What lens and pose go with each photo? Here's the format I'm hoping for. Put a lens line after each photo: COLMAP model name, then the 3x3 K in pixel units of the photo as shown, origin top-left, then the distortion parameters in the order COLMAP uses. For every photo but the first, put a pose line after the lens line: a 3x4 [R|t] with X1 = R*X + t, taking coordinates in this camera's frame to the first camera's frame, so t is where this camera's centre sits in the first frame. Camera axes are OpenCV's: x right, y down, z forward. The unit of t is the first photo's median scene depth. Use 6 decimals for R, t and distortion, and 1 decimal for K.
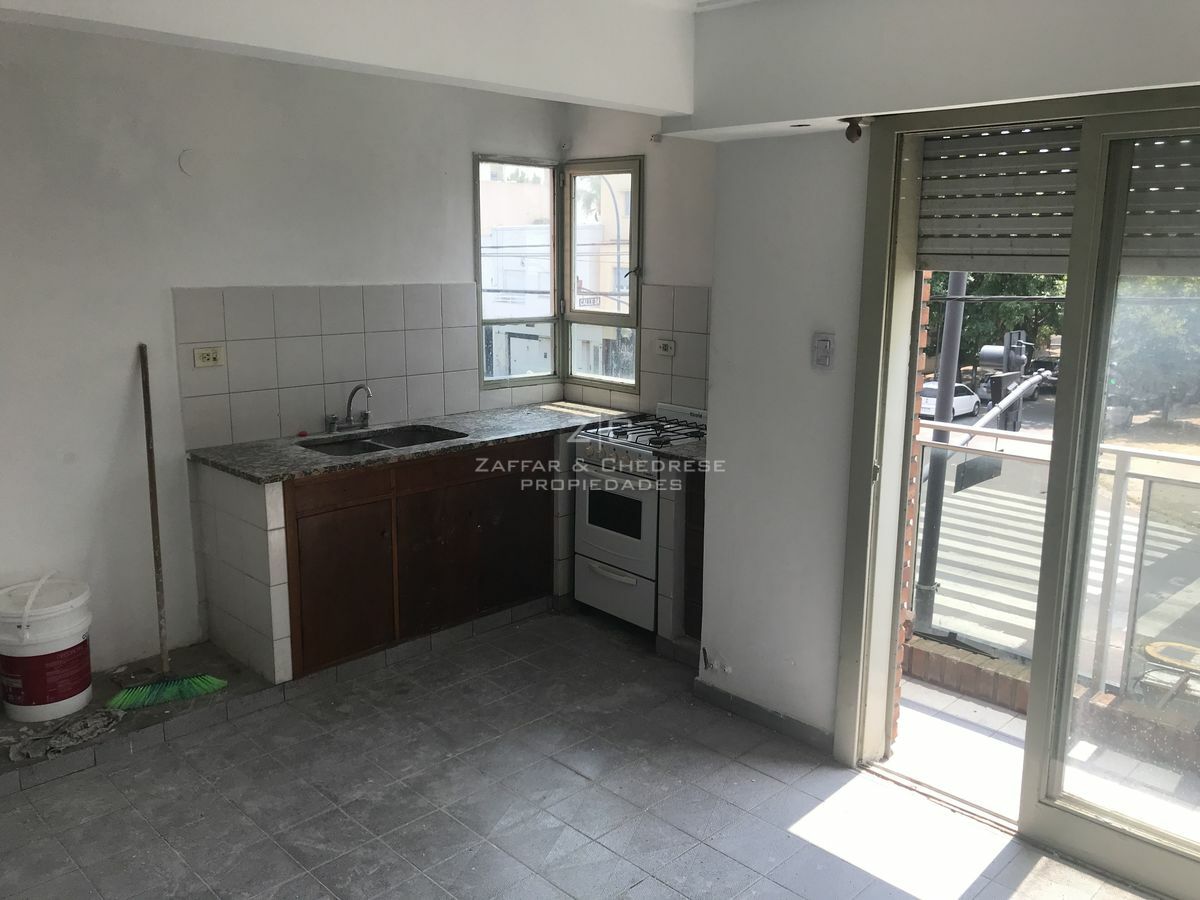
lens RADIAL K [[978.9, 0, 600.0], [0, 978.9, 450.0], [0, 0, 1]] dist [0.005213, -0.004876]
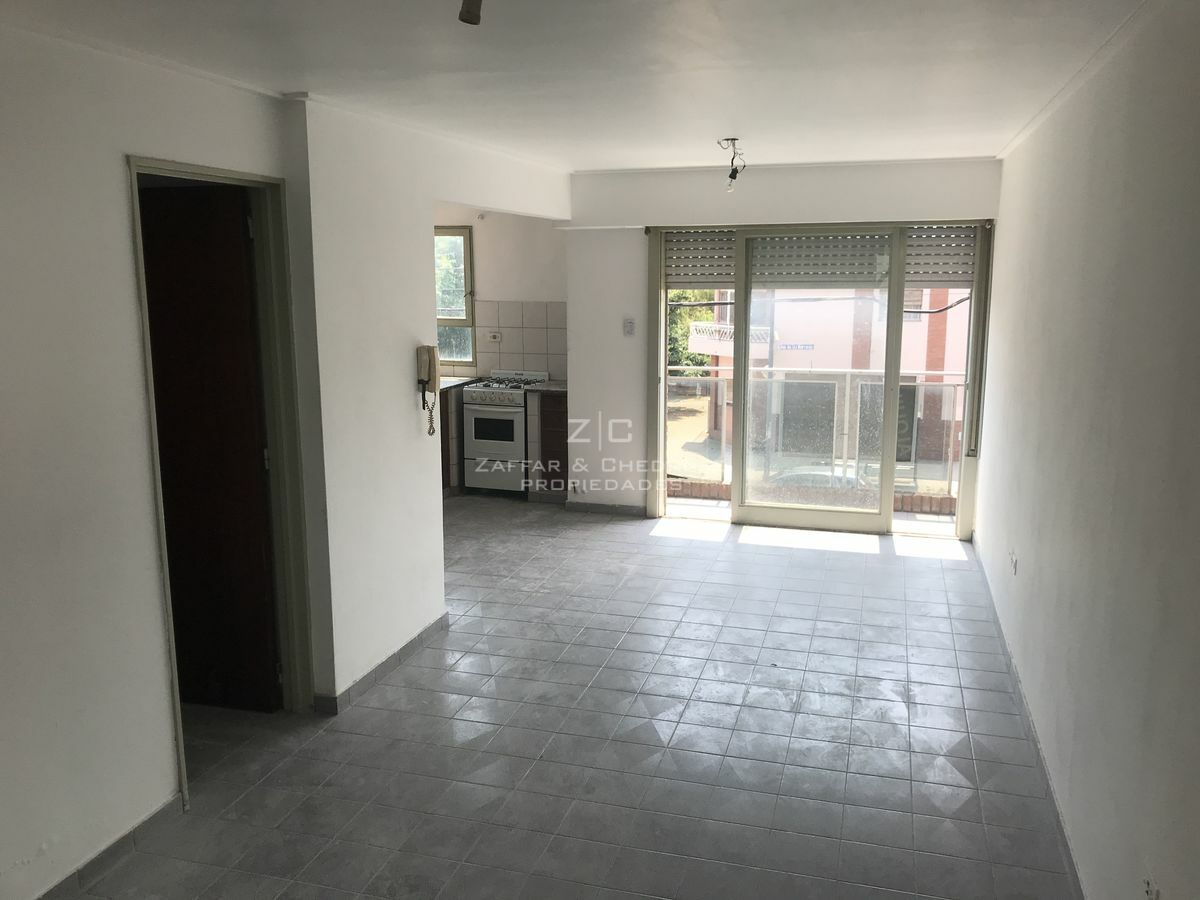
lens RADIAL K [[978.9, 0, 600.0], [0, 978.9, 450.0], [0, 0, 1]] dist [0.005213, -0.004876]
pose [[0.877418, -0.098167, 0.469576, -0.756181], [0.108054, 0.994127, 0.005925, 0.129852], [-0.467400, 0.045540, 0.882872, -0.757455]]
